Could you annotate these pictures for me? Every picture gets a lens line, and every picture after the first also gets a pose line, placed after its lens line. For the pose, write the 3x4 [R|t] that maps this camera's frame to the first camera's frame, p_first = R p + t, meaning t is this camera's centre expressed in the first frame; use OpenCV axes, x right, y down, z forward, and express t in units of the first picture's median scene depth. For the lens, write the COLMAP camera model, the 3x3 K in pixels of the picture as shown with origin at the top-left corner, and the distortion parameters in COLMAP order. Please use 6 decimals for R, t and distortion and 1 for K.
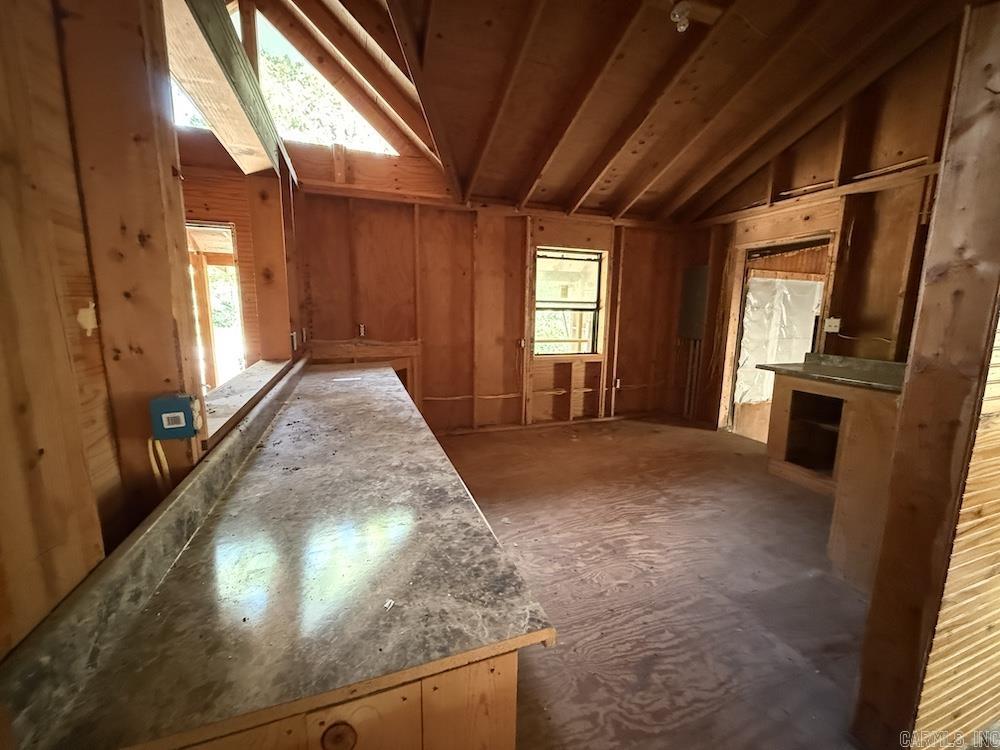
lens RADIAL K [[402.0, 0, 497.7], [0, 402.0, 375.2], [0, 0, 1]] dist [0.000027, 0.000003]
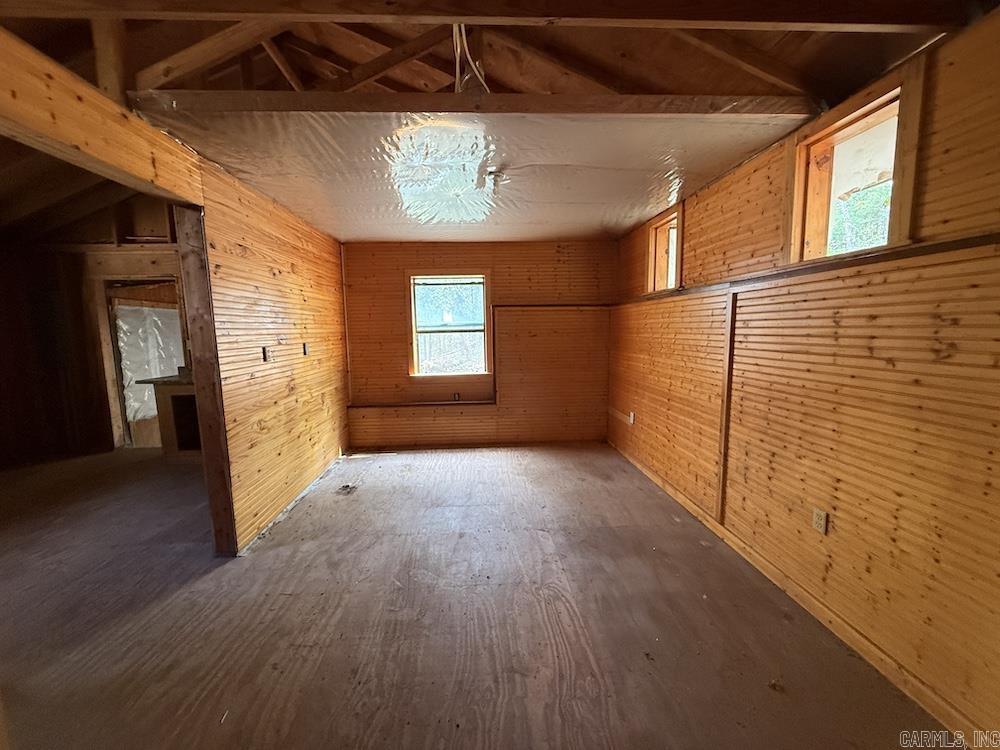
lens RADIAL K [[402.0, 0, 497.7], [0, 402.0, 375.2], [0, 0, 1]] dist [0.000027, 0.000003]
pose [[0.290416, -0.127657, 0.948347, -0.144687], [0.176972, 0.981130, 0.077875, 0.046022], [-0.940393, 0.145215, 0.307527, -0.317318]]
